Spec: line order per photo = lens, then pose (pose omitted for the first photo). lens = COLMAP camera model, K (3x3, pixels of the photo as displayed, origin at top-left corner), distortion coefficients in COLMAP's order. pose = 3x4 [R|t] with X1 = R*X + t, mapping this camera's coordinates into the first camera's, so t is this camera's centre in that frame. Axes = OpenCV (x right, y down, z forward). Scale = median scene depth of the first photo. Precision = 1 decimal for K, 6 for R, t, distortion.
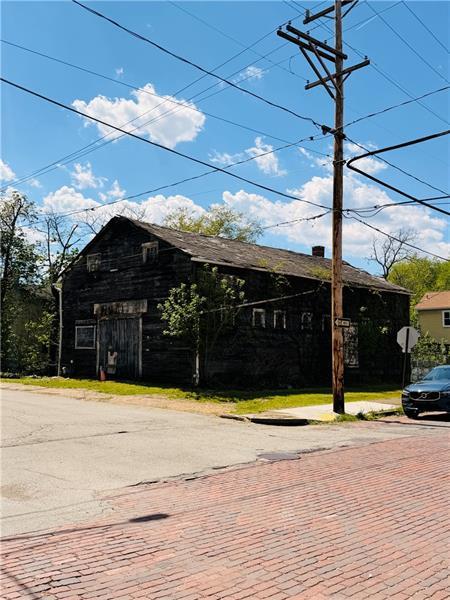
lens RADIAL K [[595.8, 0, 223.2], [0, 595.8, 305.0], [0, 0, 1]] dist [0.021621, 0.000000]
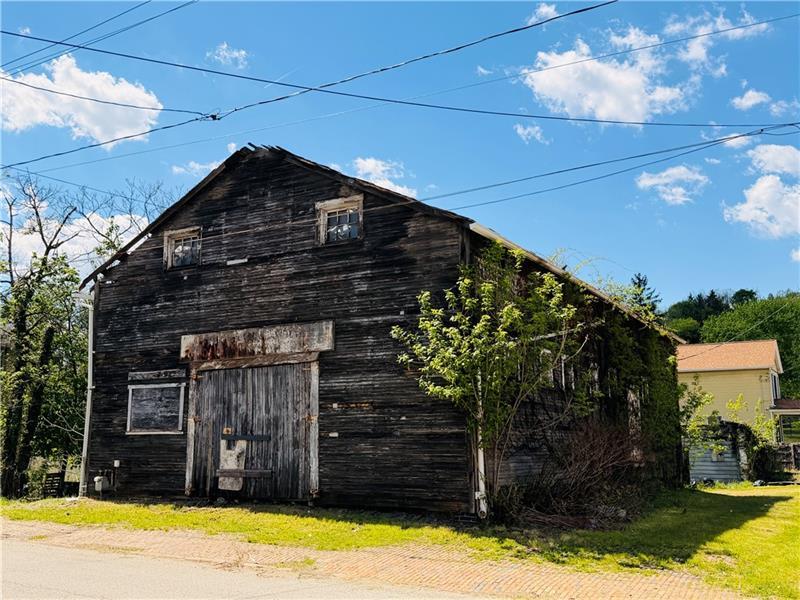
lens RADIAL K [[794.4, 0, 400.6], [0, 794.4, 299.4], [0, 0, 1]] dist [0.021621, 0.000000]
pose [[0.970204, 0.035285, 0.239706, -0.210503], [-0.011259, 0.994836, -0.100872, 0.032015], [-0.242027, 0.095167, 0.965591, 0.383029]]
